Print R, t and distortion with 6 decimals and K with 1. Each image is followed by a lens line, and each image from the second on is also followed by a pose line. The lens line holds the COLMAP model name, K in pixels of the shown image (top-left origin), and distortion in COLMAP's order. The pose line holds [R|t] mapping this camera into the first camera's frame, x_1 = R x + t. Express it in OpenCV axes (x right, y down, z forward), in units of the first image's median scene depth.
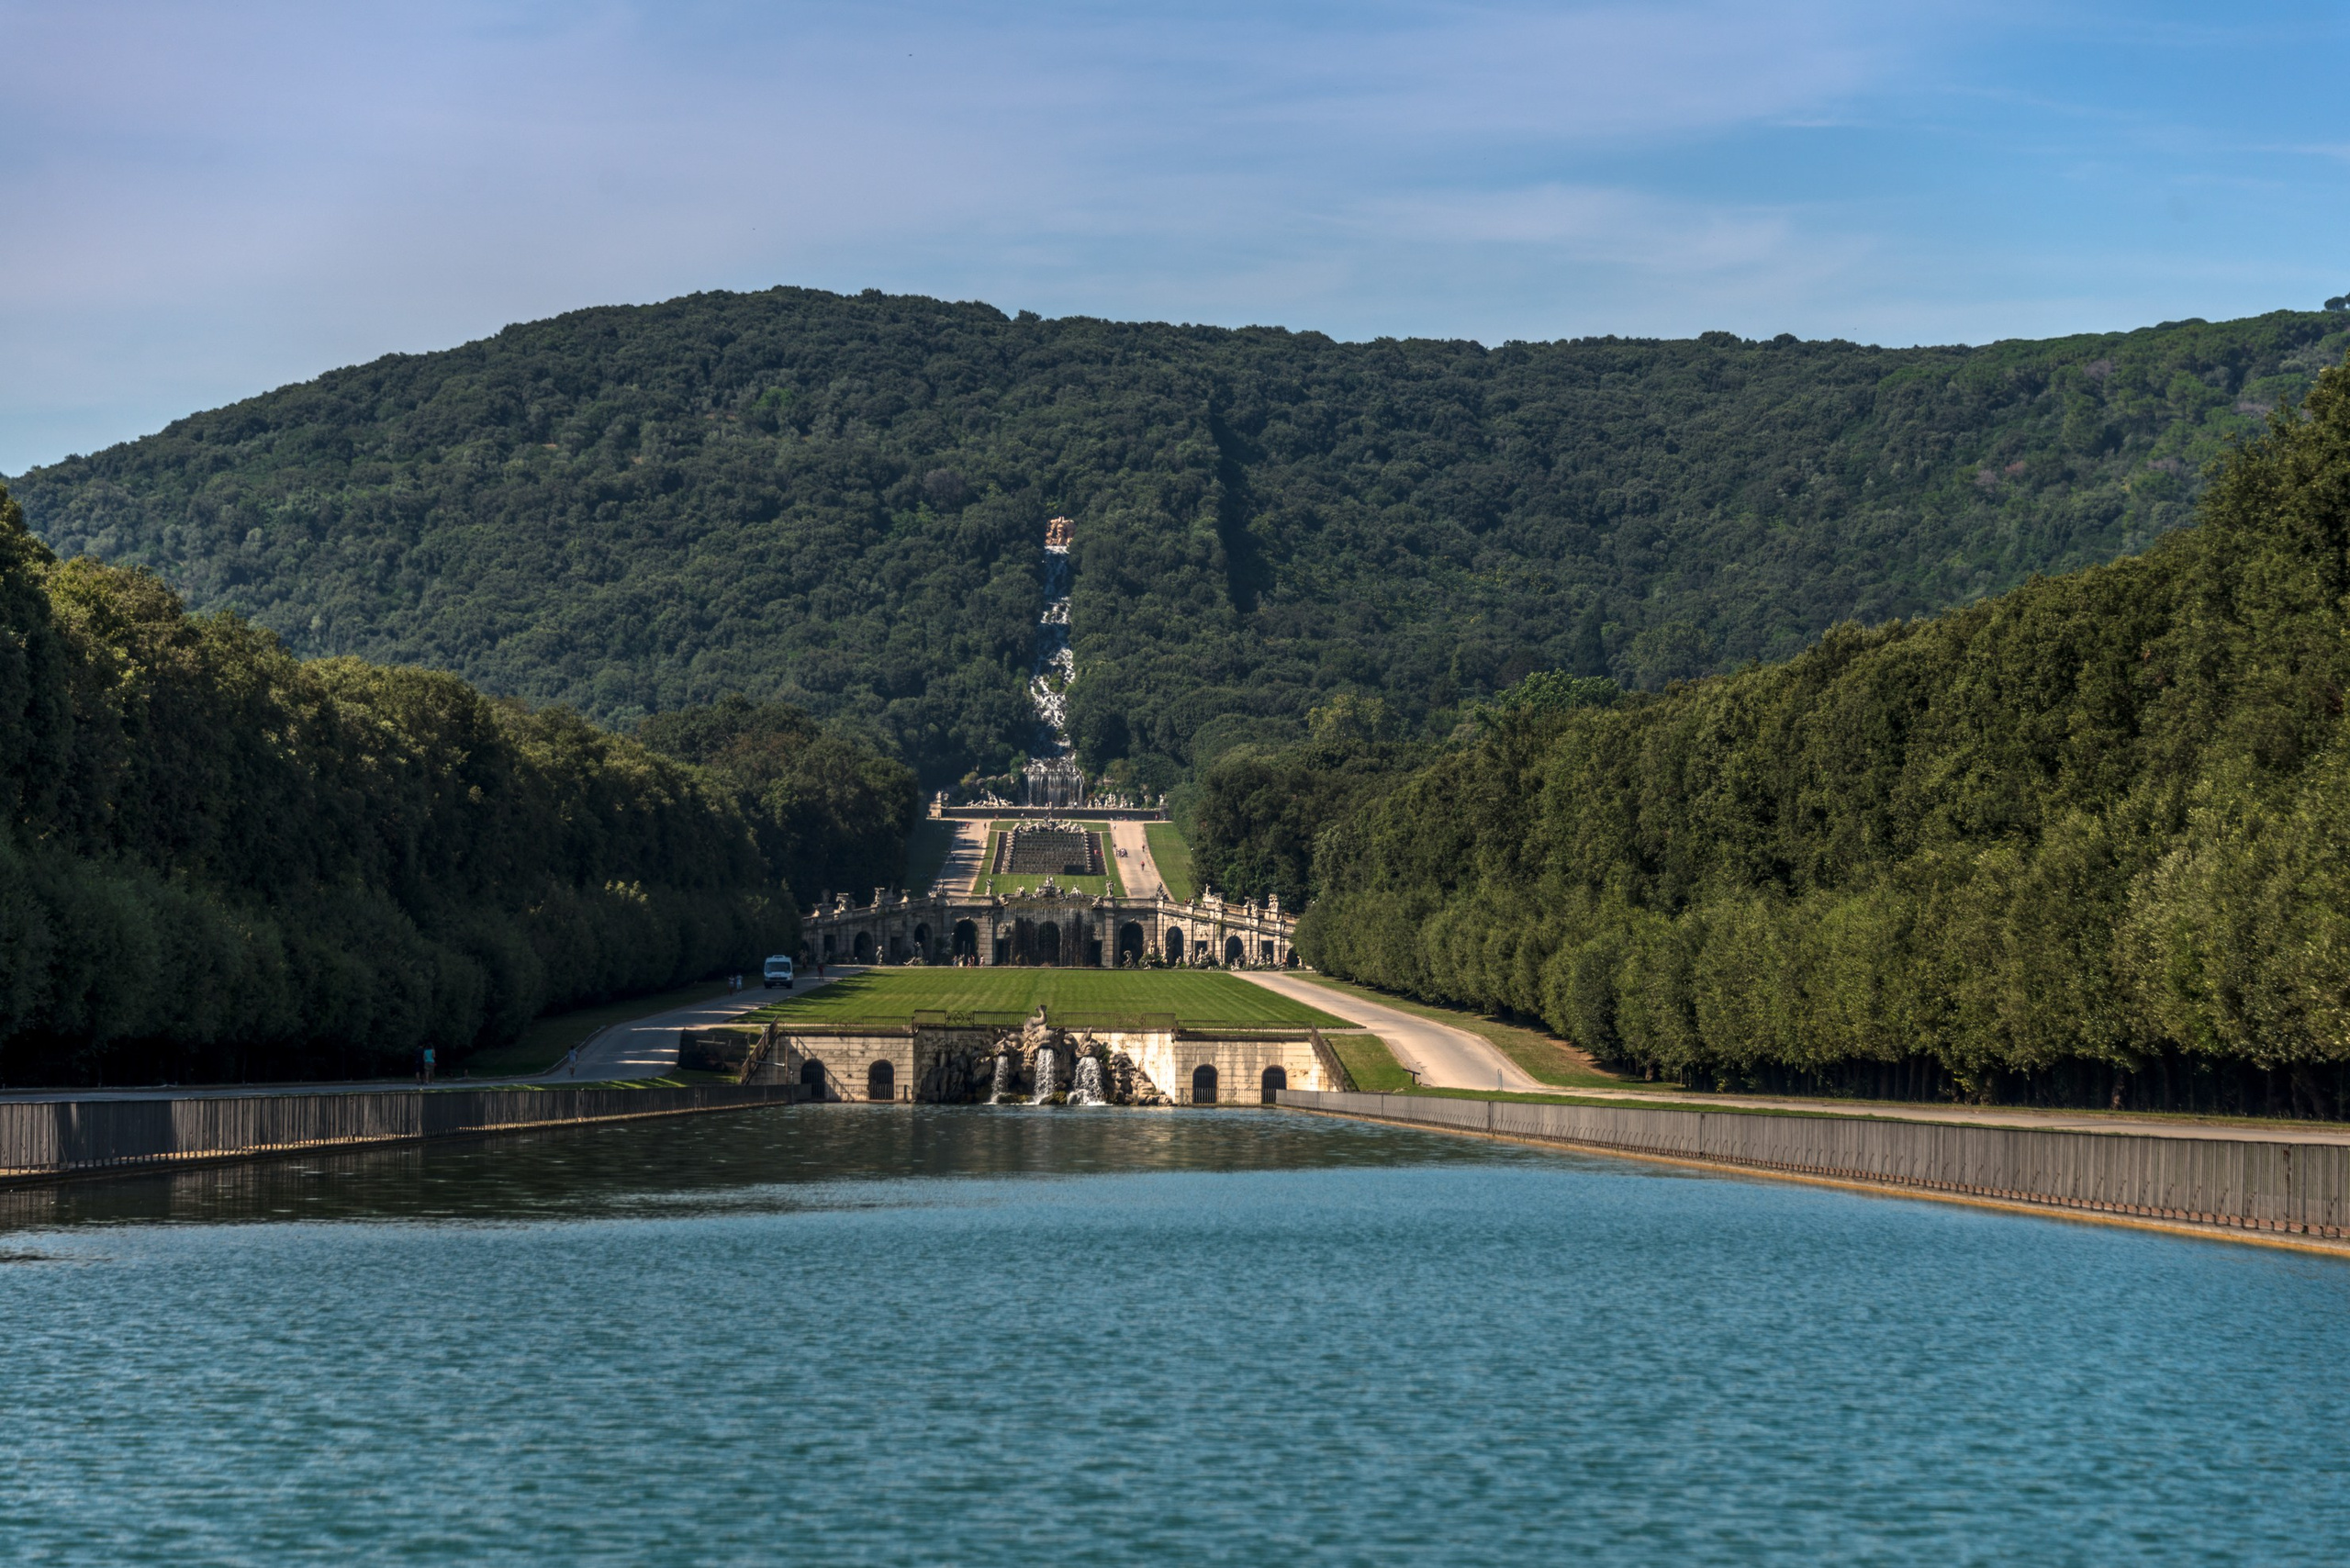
lens RADIAL K [[7985.9, 0, 1175.0], [0, 7985.9, 784.0], [0, 0, 1]] dist [-0.062858, -0.601514]
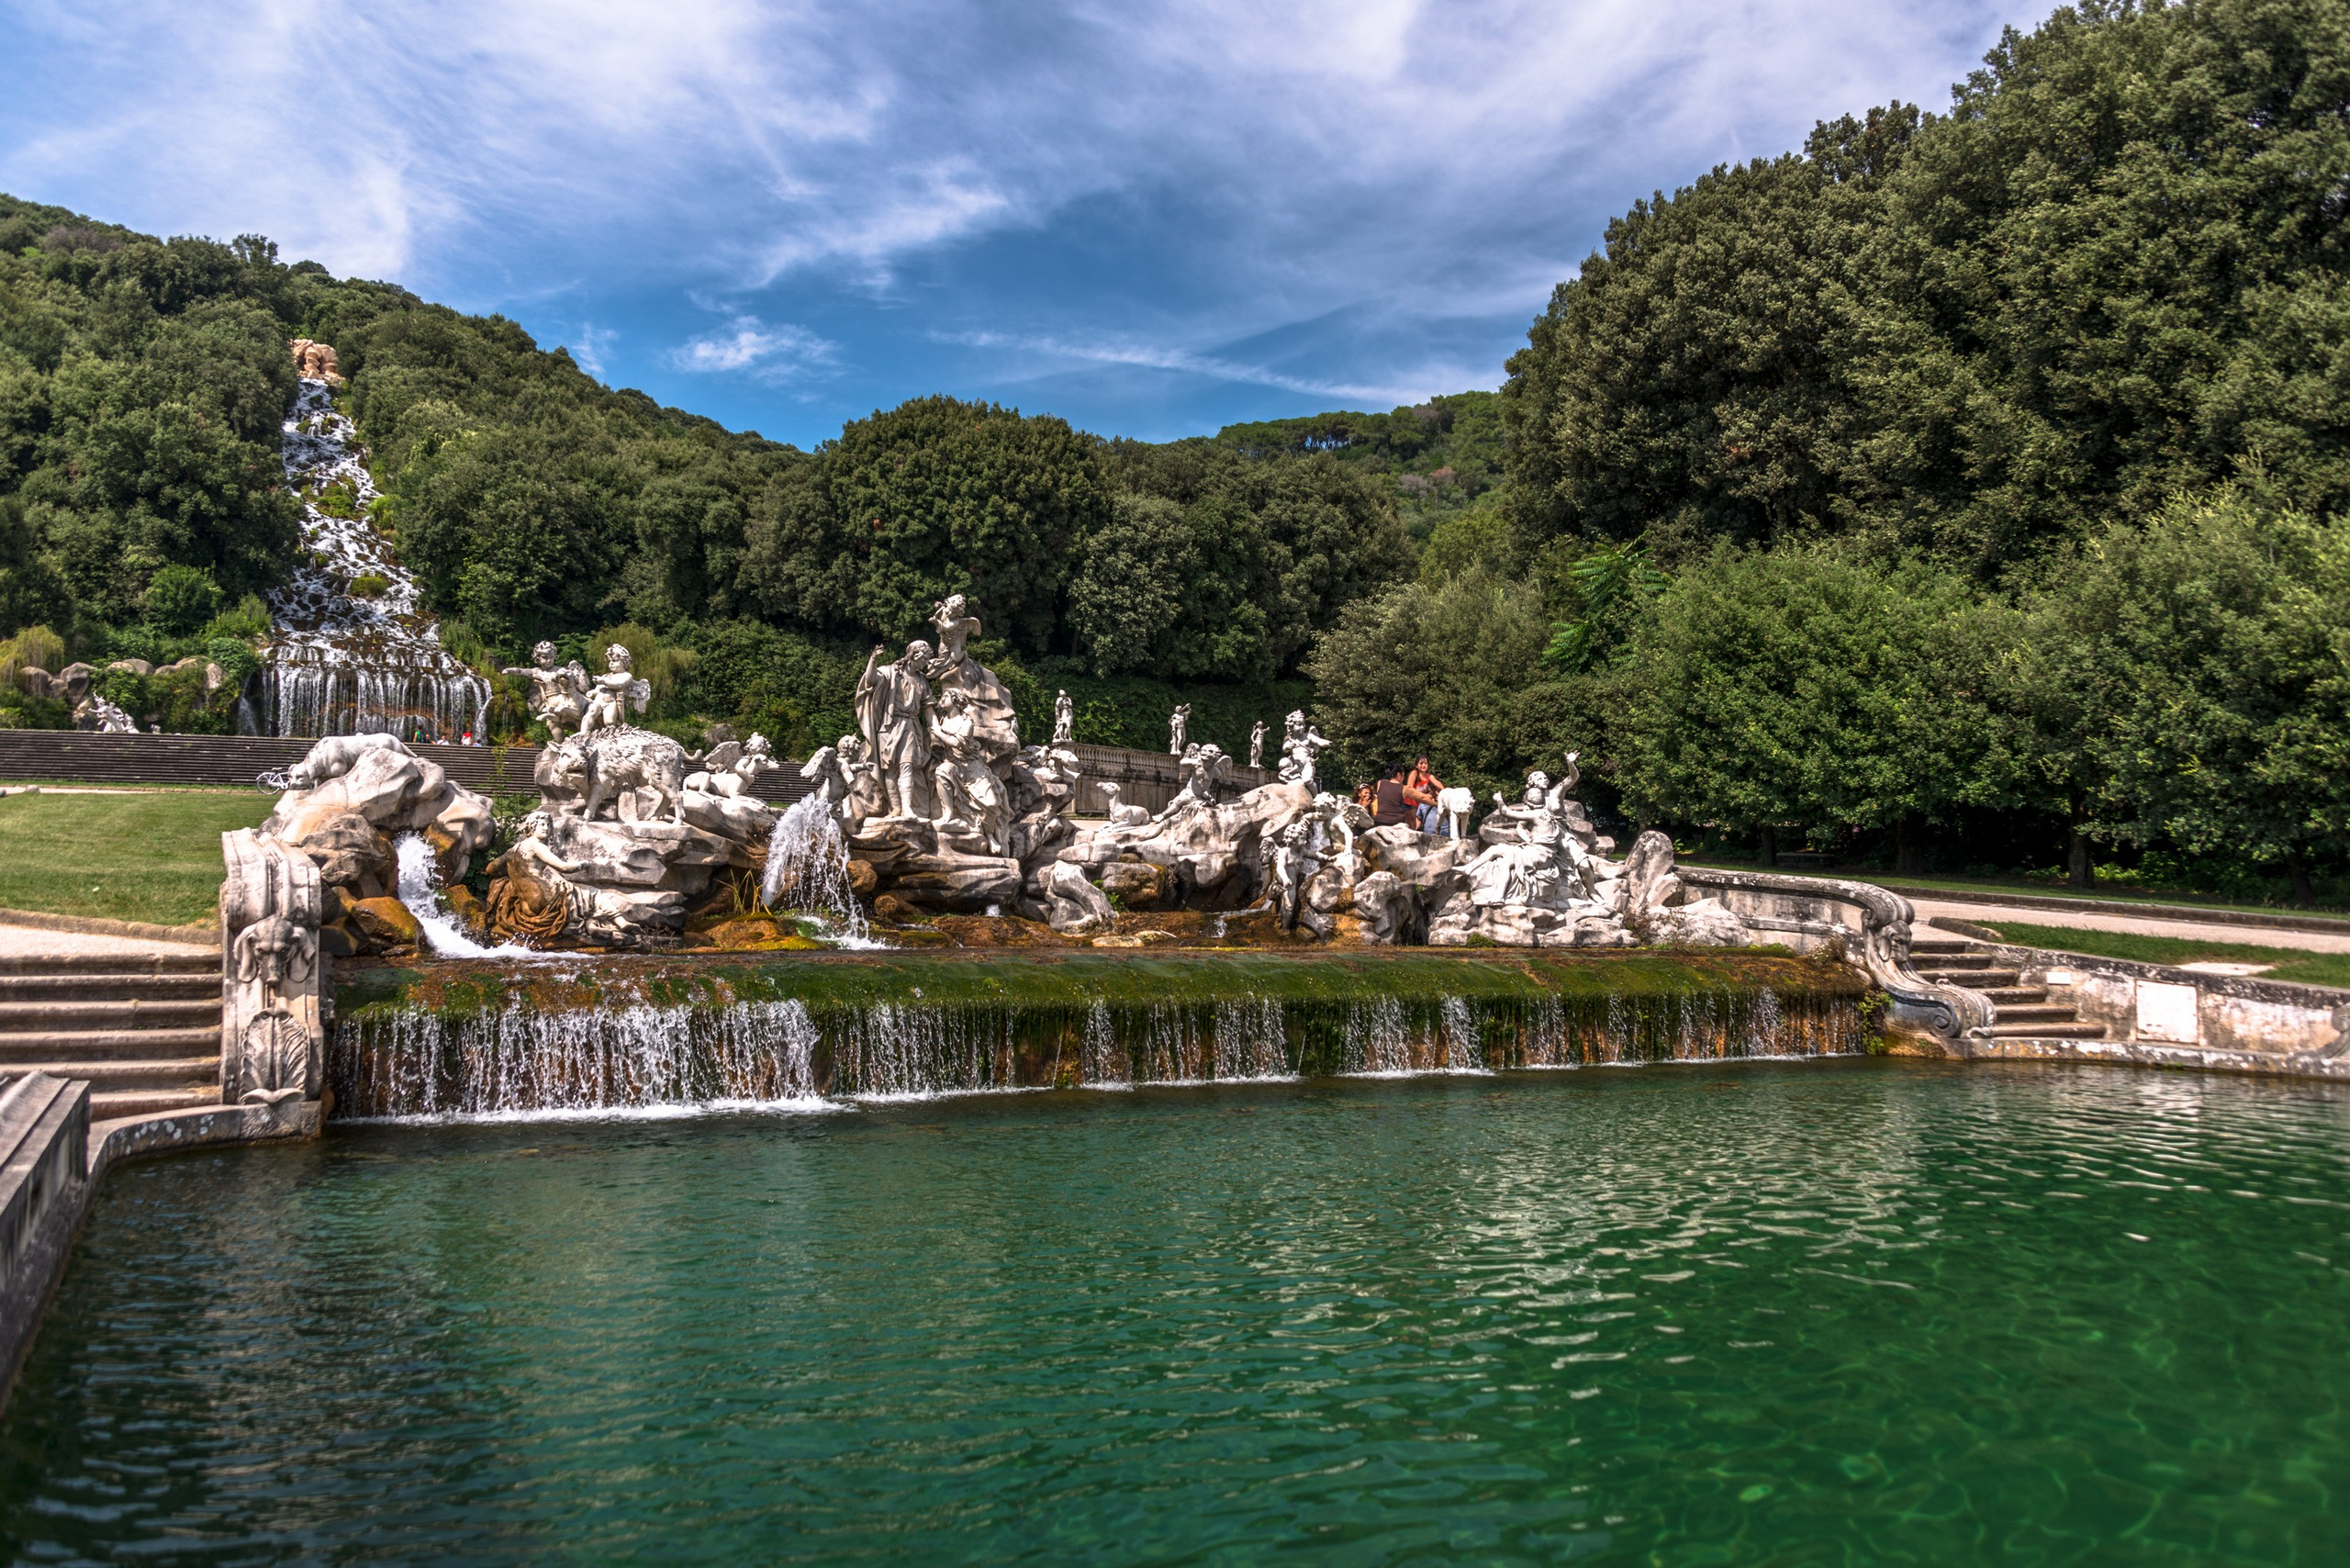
lens RADIAL K [[1848.4, 0, 1147.7], [0, 1848.4, 786.5], [0, 0, 1]] dist [0.048290, -0.004692]
pose [[0.902190, 0.027666, 0.430452, -0.017698], [-0.013406, 0.999257, -0.036126, 0.004768], [-0.431131, 0.026822, 0.901890, 0.866637]]
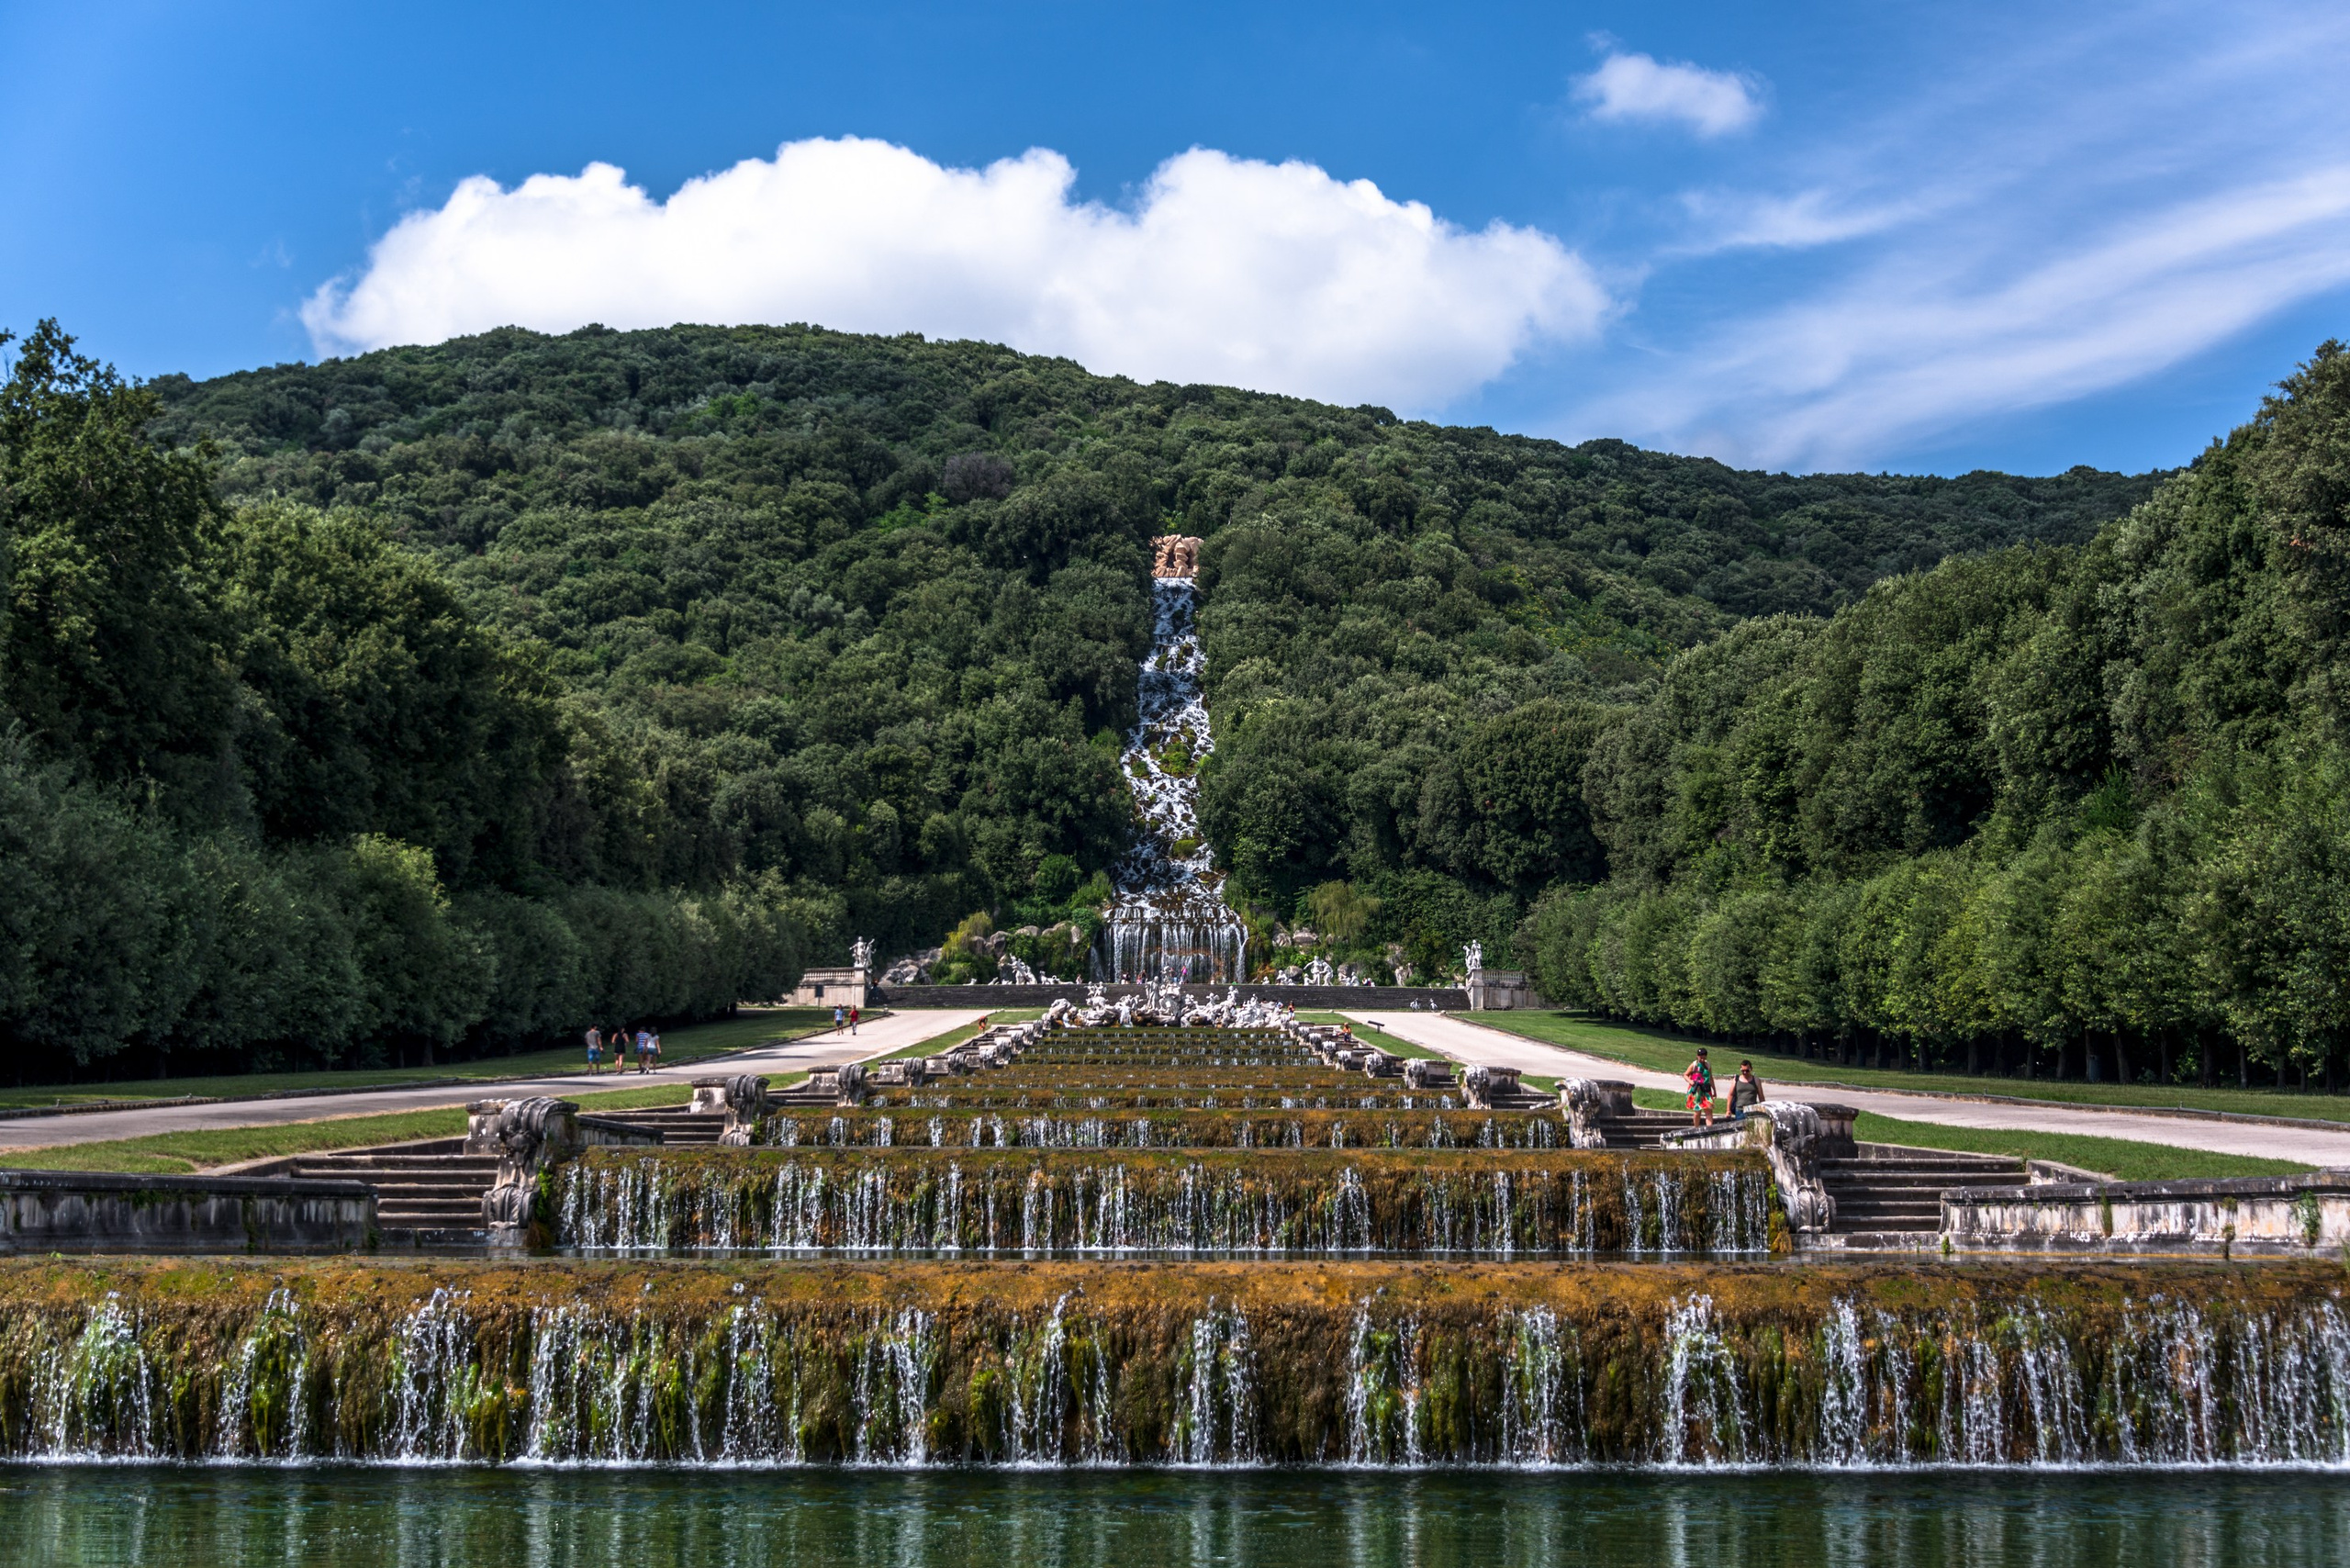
lens RADIAL K [[3730.7, 0, 1227.2], [0, 3730.7, 685.3], [0, 0, 1]] dist [0.051745, -0.187159]
pose [[0.999970, -0.007415, 0.002340, -0.011953], [0.007630, 0.993681, -0.111985, 0.007803], [-0.001495, 0.112000, 0.993707, 0.751855]]
